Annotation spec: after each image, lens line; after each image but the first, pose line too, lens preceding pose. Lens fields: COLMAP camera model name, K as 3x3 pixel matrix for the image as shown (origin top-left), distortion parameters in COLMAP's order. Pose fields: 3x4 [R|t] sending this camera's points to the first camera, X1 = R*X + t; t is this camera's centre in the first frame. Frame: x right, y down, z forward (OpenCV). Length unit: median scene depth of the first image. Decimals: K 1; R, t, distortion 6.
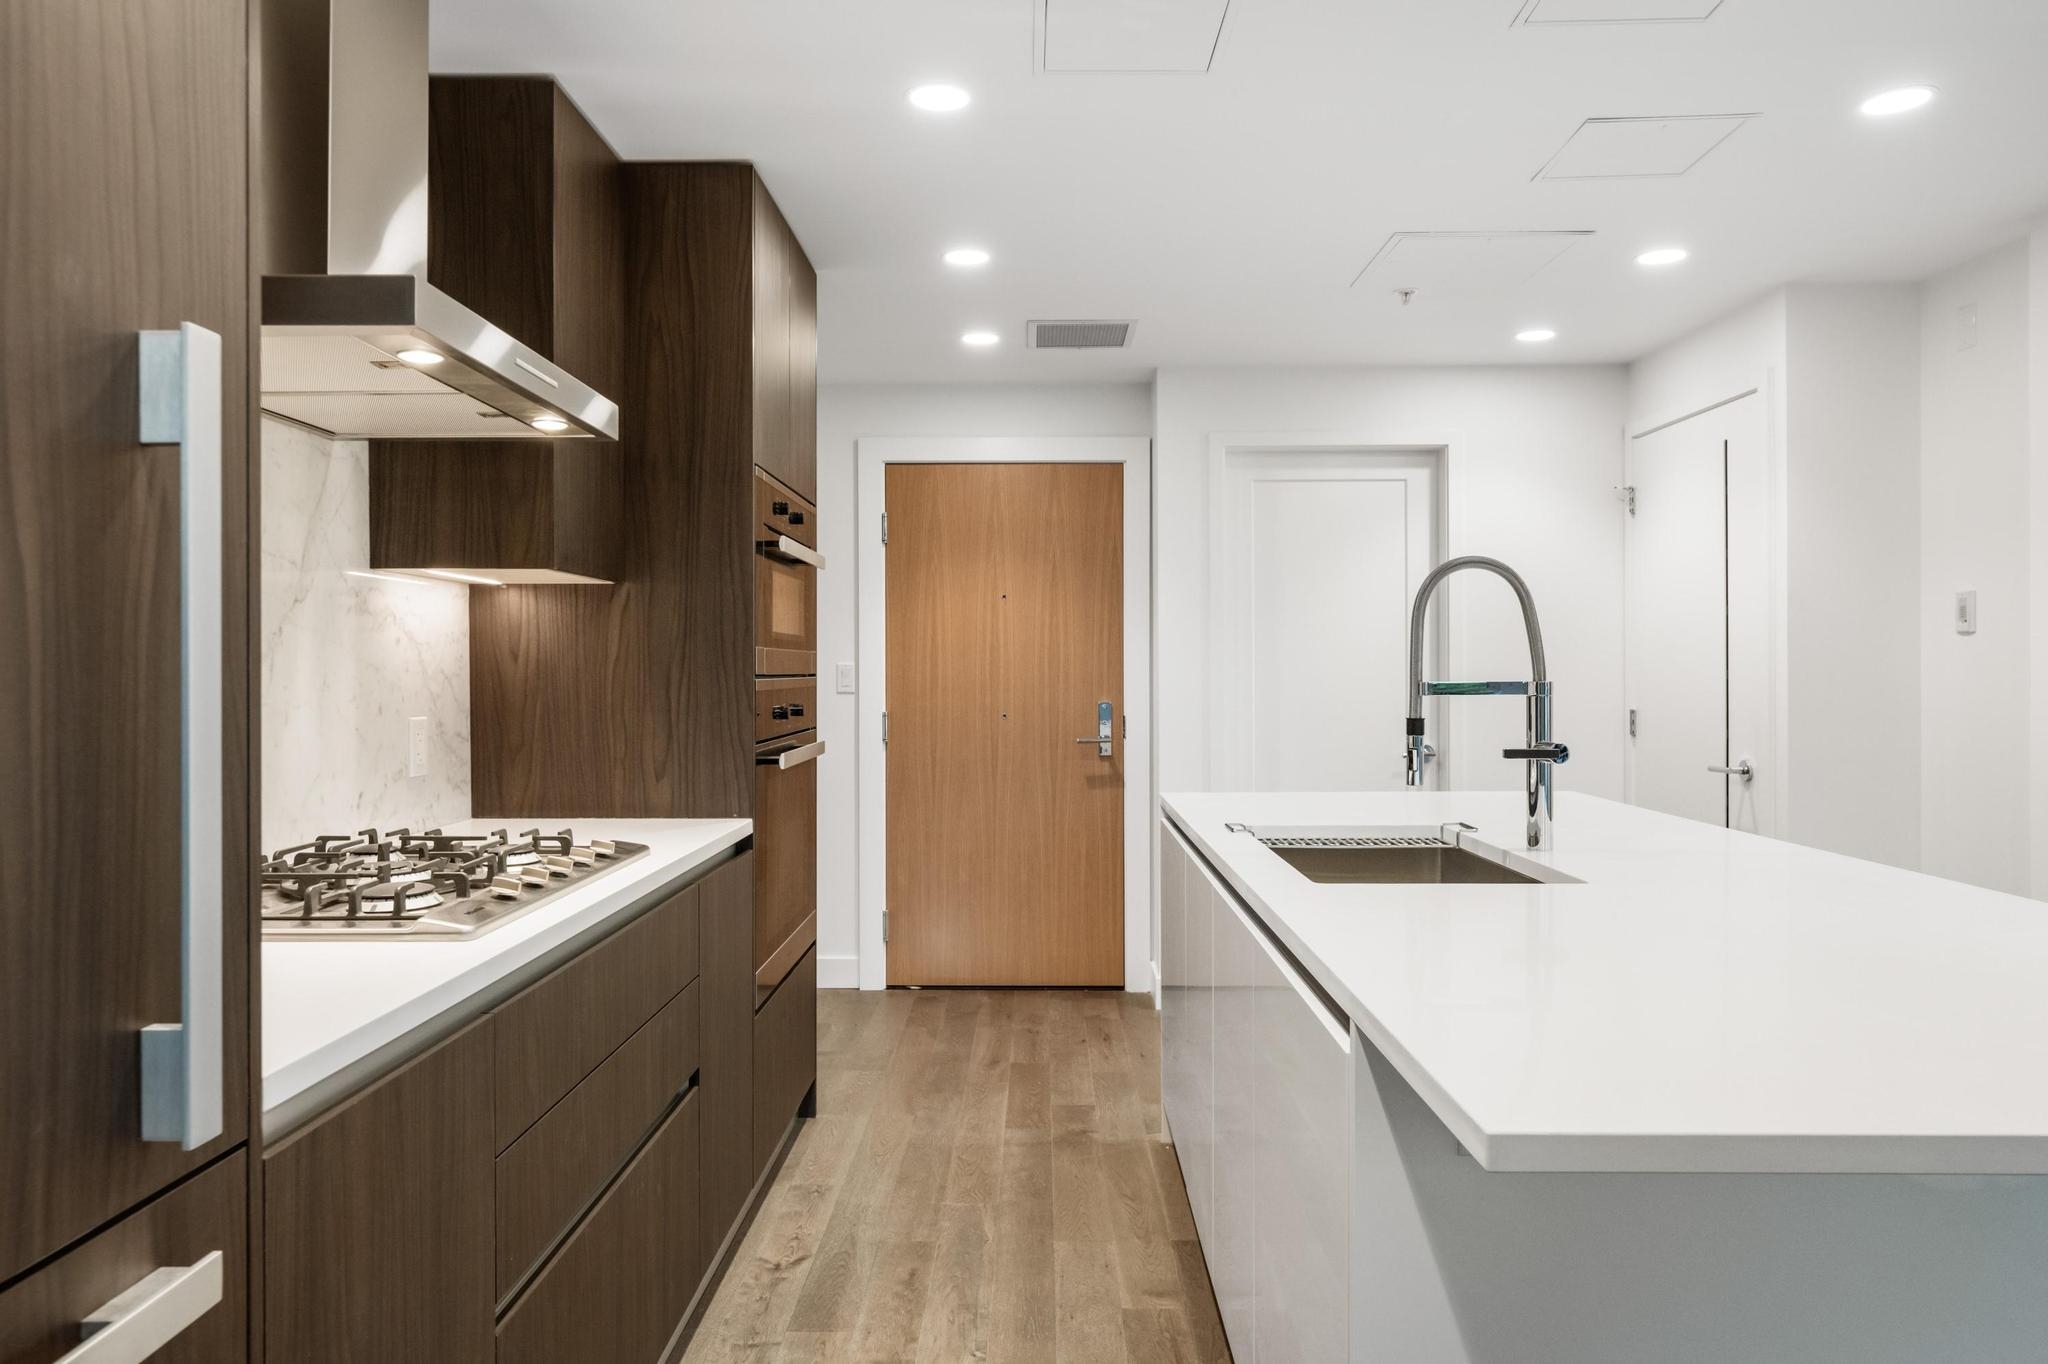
lens RADIAL K [[1320.2, 0, 1014.7], [0, 1320.2, 670.9], [0, 0, 1]] dist [0.033752, 0.000069]
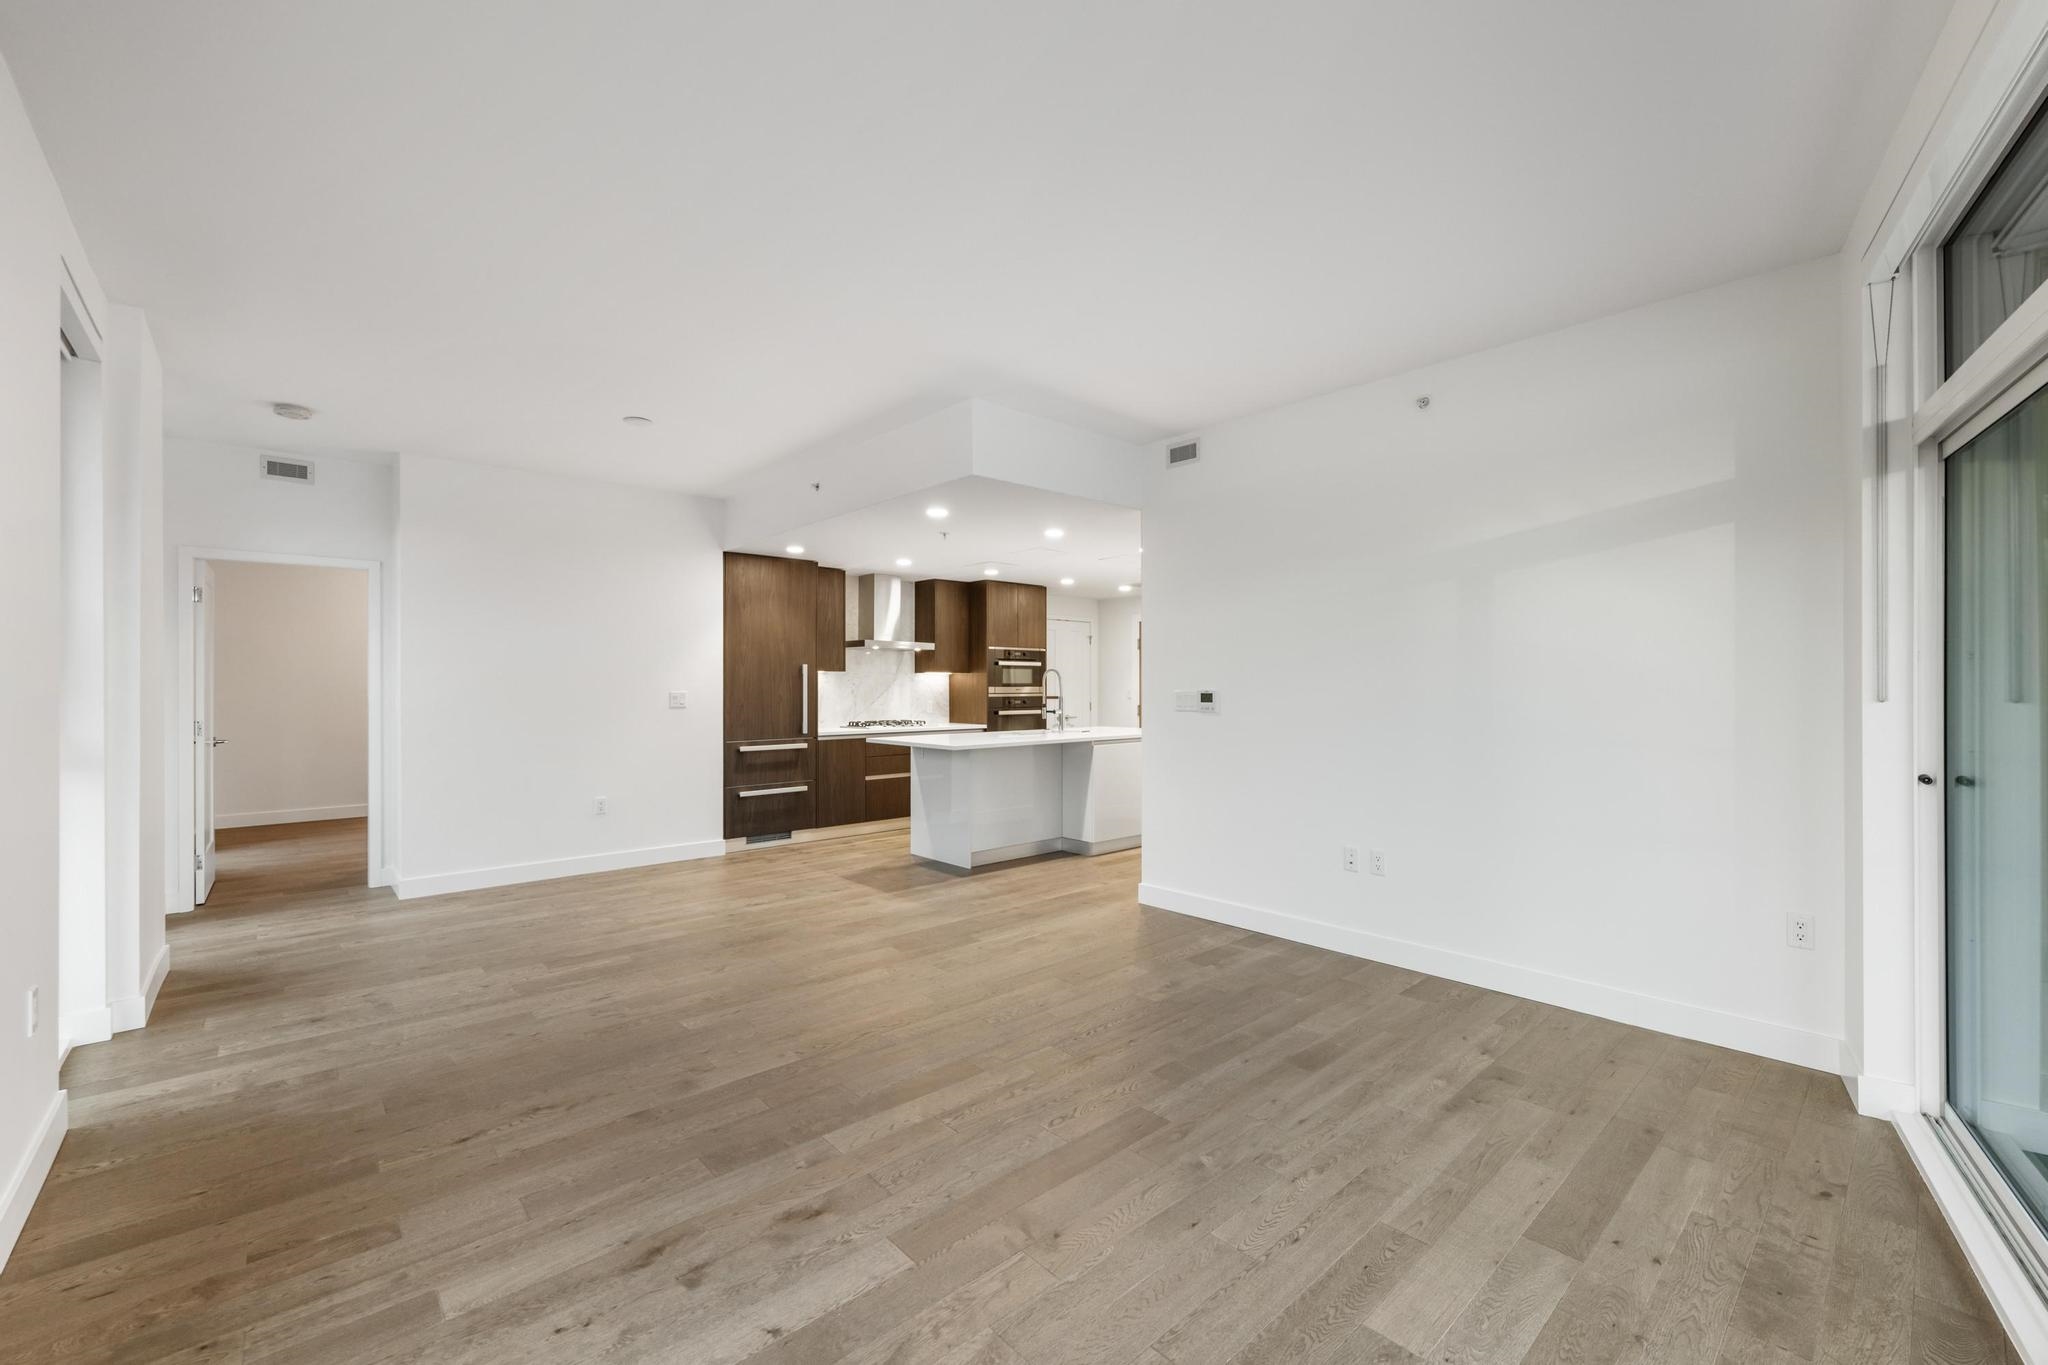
lens RADIAL K [[816.7, 0, 1037.9], [0, 816.7, 686.8], [0, 0, 1]] dist [-0.000859, 0.000449]
pose [[0.688756, 0.000804, -0.724993, 1.940044], [-0.002015, 0.999998, -0.000805, -0.017181], [0.724991, 0.002015, 0.688756, -0.789220]]
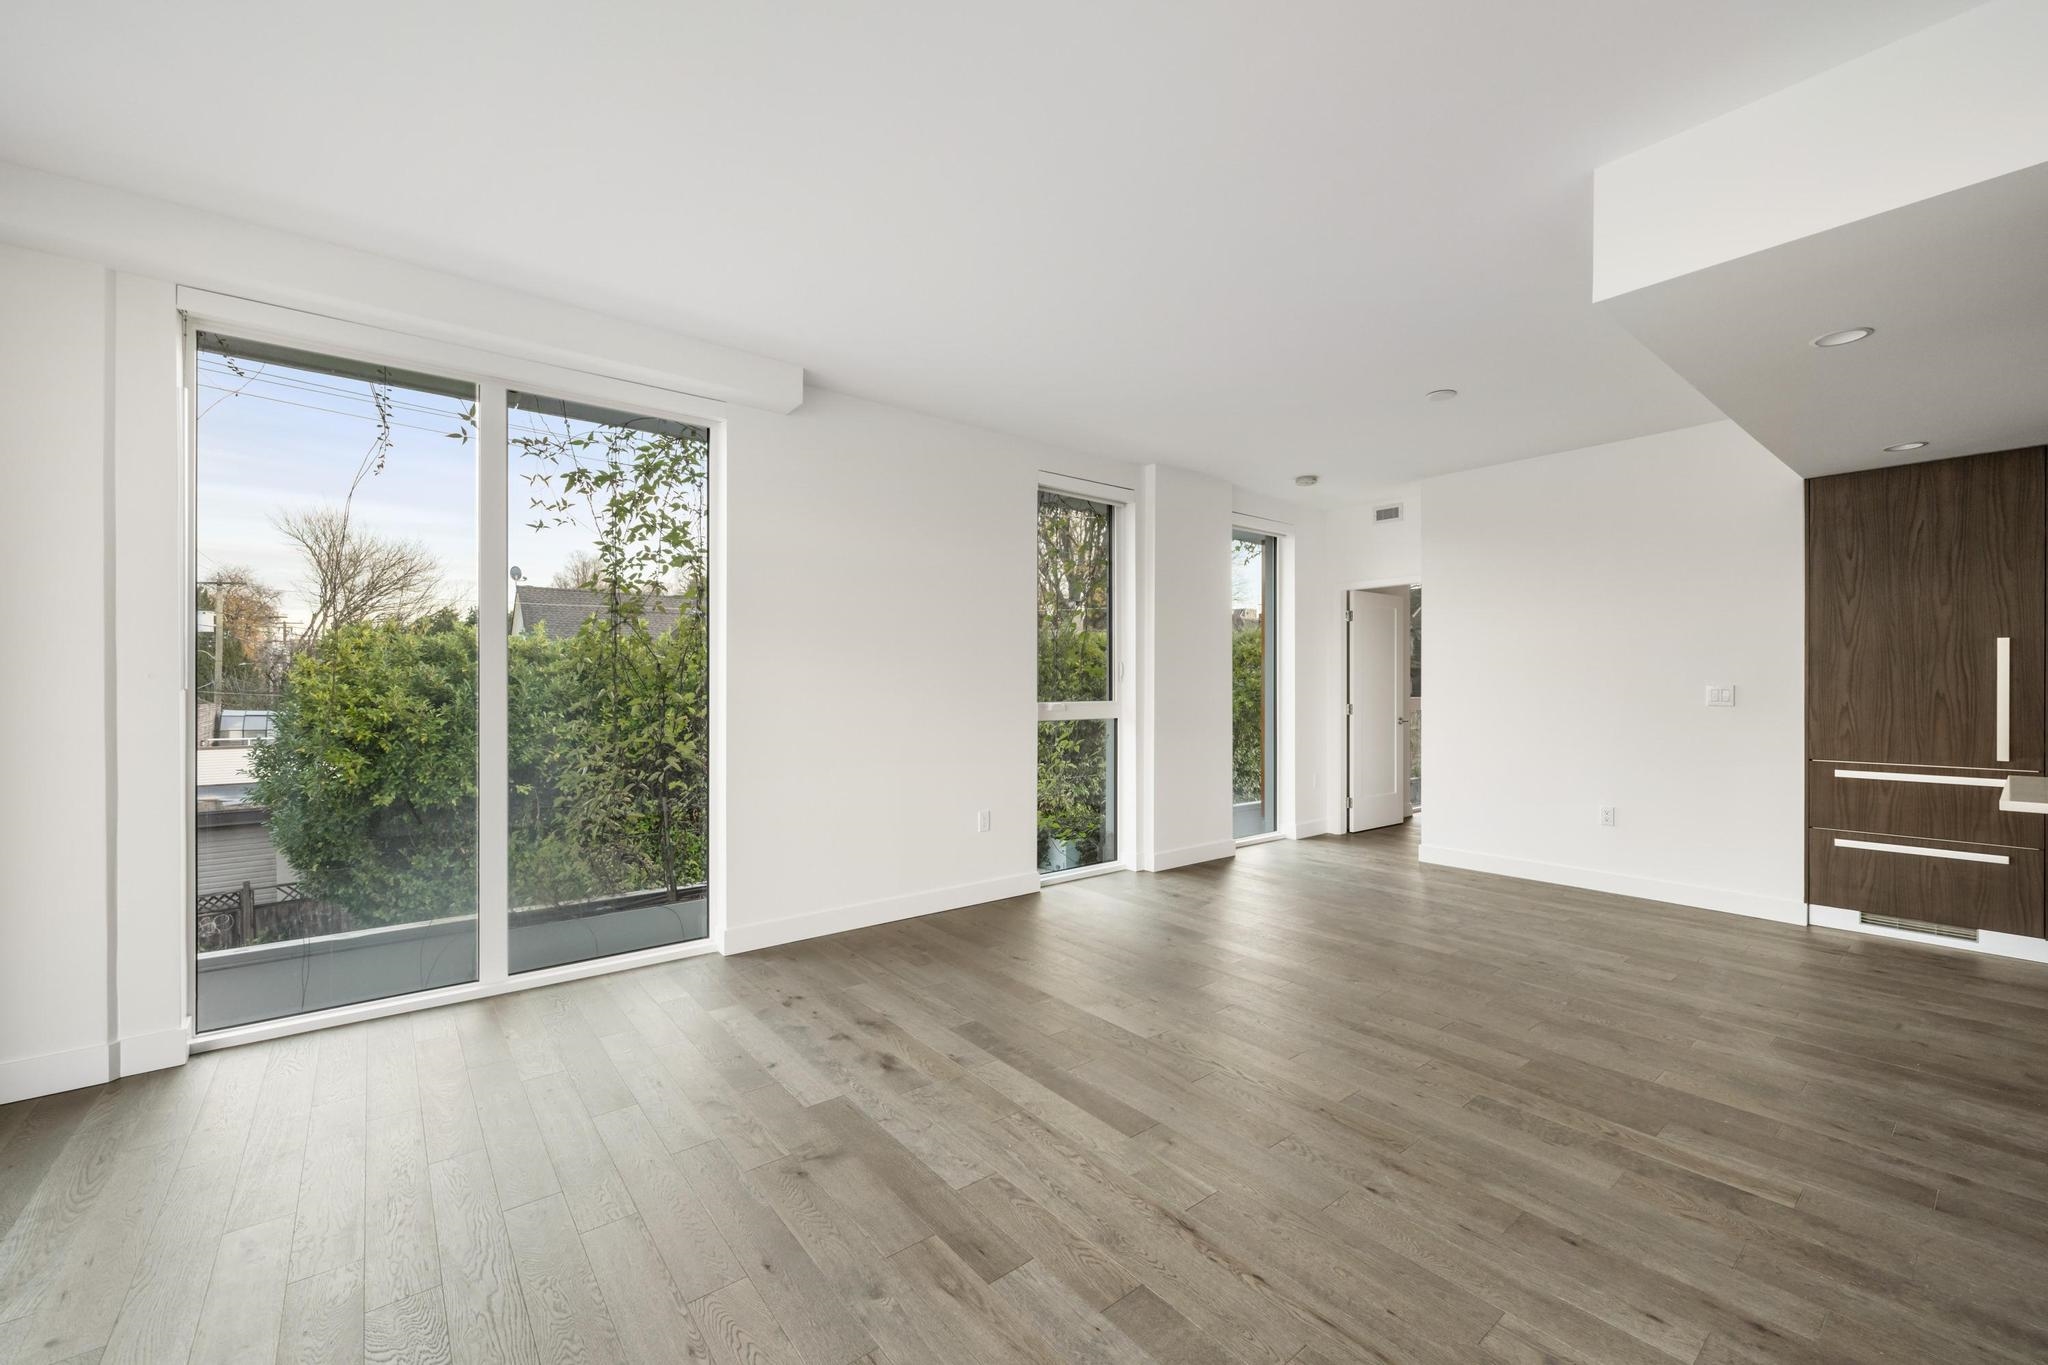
lens RADIAL K [[816.7, 0, 1044.5], [0, 816.7, 678.6], [0, 0, 1]] dist [-0.000859, 0.000449]
pose [[-0.755083, -0.004681, -0.655612, 1.789412], [0.000111, 0.999974, -0.007267, -0.003403], [0.655629, -0.005560, -0.755063, 0.312626]]
